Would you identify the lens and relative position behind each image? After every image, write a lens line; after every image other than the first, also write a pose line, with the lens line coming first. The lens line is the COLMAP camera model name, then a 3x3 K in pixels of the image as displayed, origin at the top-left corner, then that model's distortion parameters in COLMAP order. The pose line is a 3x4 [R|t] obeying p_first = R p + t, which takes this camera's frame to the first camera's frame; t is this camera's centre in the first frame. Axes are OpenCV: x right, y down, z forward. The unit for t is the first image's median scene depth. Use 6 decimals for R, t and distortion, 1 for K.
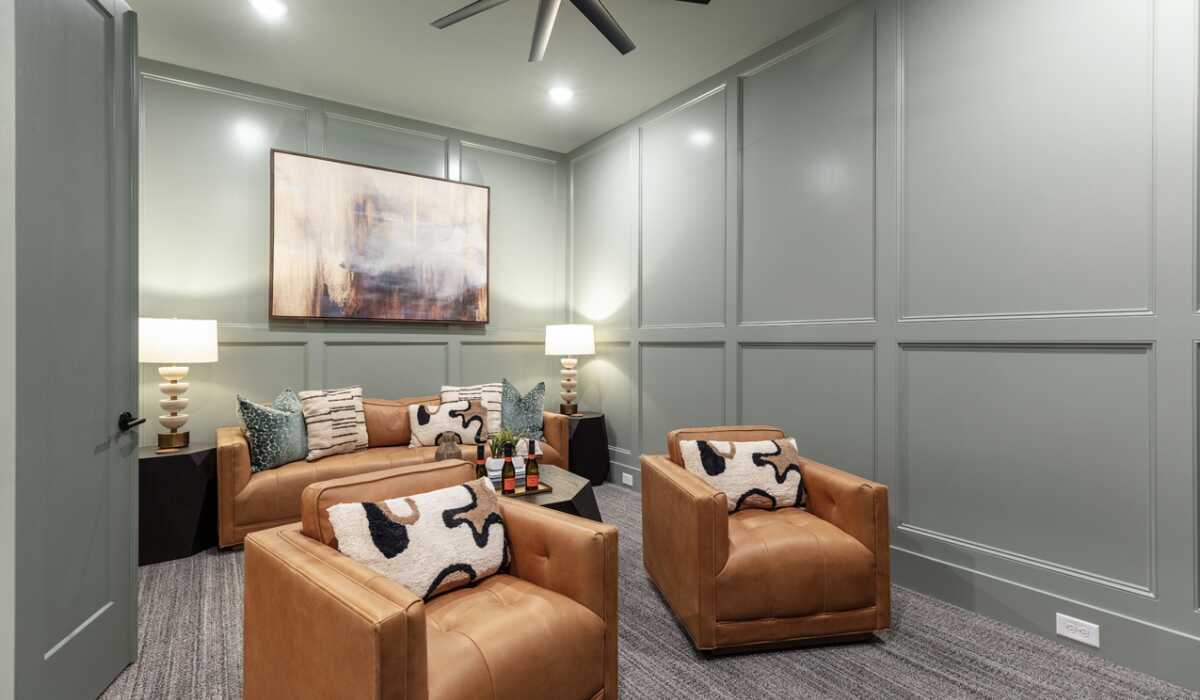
lens RADIAL K [[542.8, 0, 587.3], [0, 542.8, 339.8], [0, 0, 1]] dist [0.015790, -0.002440]
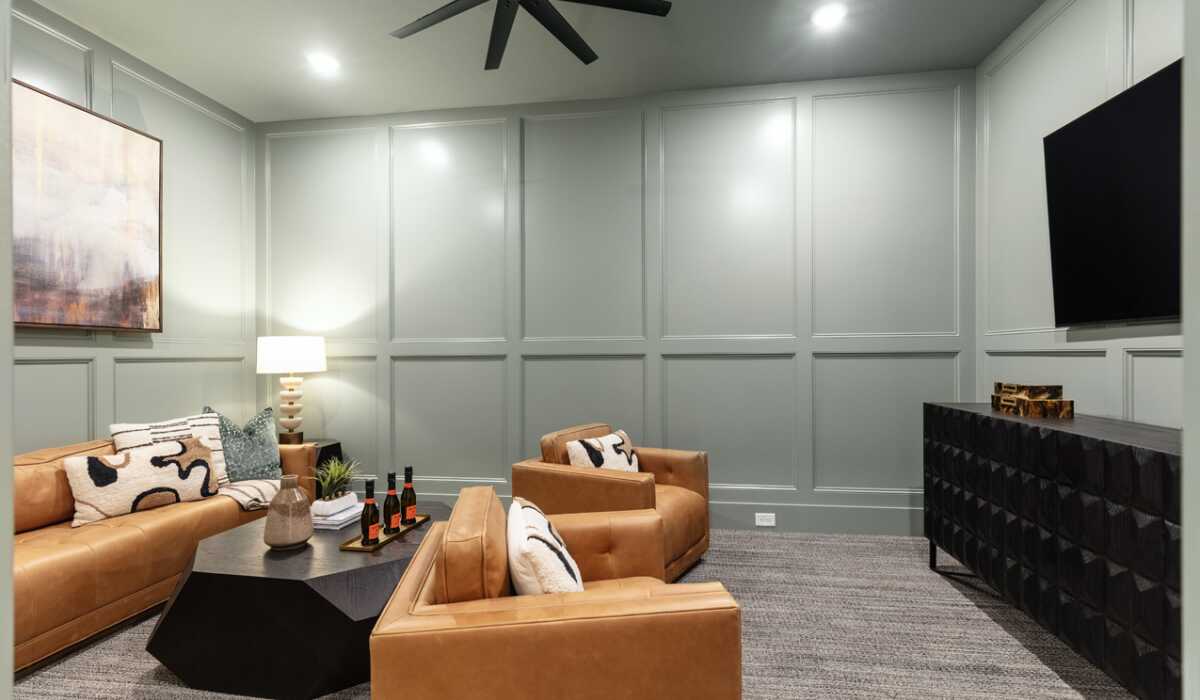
lens RADIAL K [[542.8, 0, 601.3], [0, 542.8, 350.2], [0, 0, 1]] dist [0.015790, -0.002440]
pose [[0.682364, 0.000100, 0.731012, -0.364089], [0.005310, 0.999973, -0.005093, 0.000438], [-0.730993, 0.007356, 0.682345, 0.106896]]
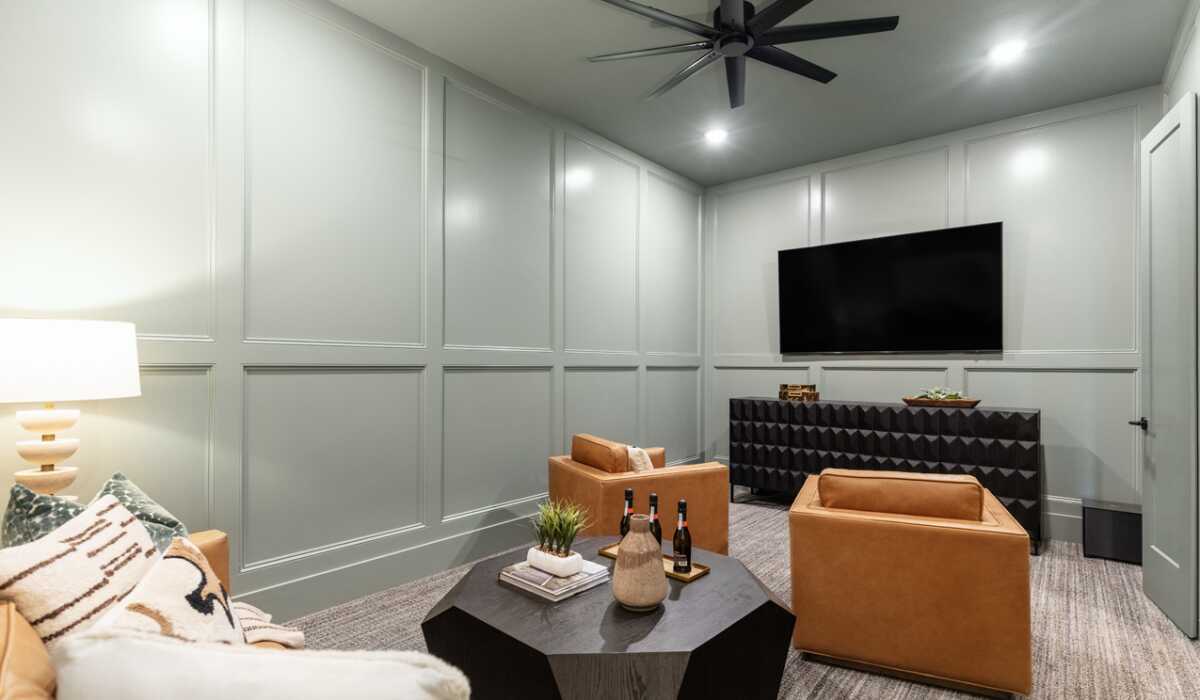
lens RADIAL K [[542.8, 0, 601.1], [0, 542.8, 360.2], [0, 0, 1]] dist [0.015790, -0.002440]
pose [[-0.259375, 0.009423, 0.965731, -0.575359], [-0.006516, 0.999913, -0.011506, 0.002740], [-0.965755, -0.009278, -0.259291, 0.845980]]
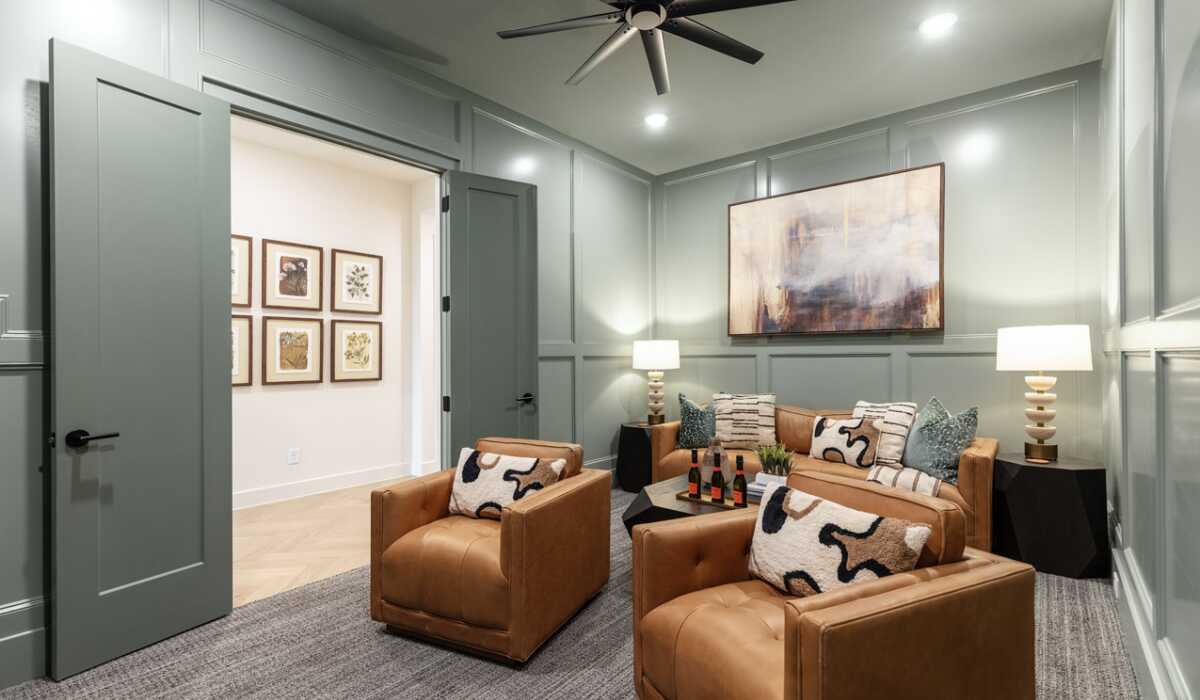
lens RADIAL K [[542.8, 0, 627.9], [0, 542.8, 348.9], [0, 0, 1]] dist [0.015790, -0.002440]
pose [[0.313790, -0.016299, -0.949353, 0.520198], [0.013985, 0.999824, -0.012543, 0.002171], [0.949390, -0.009341, 0.313962, 0.344283]]
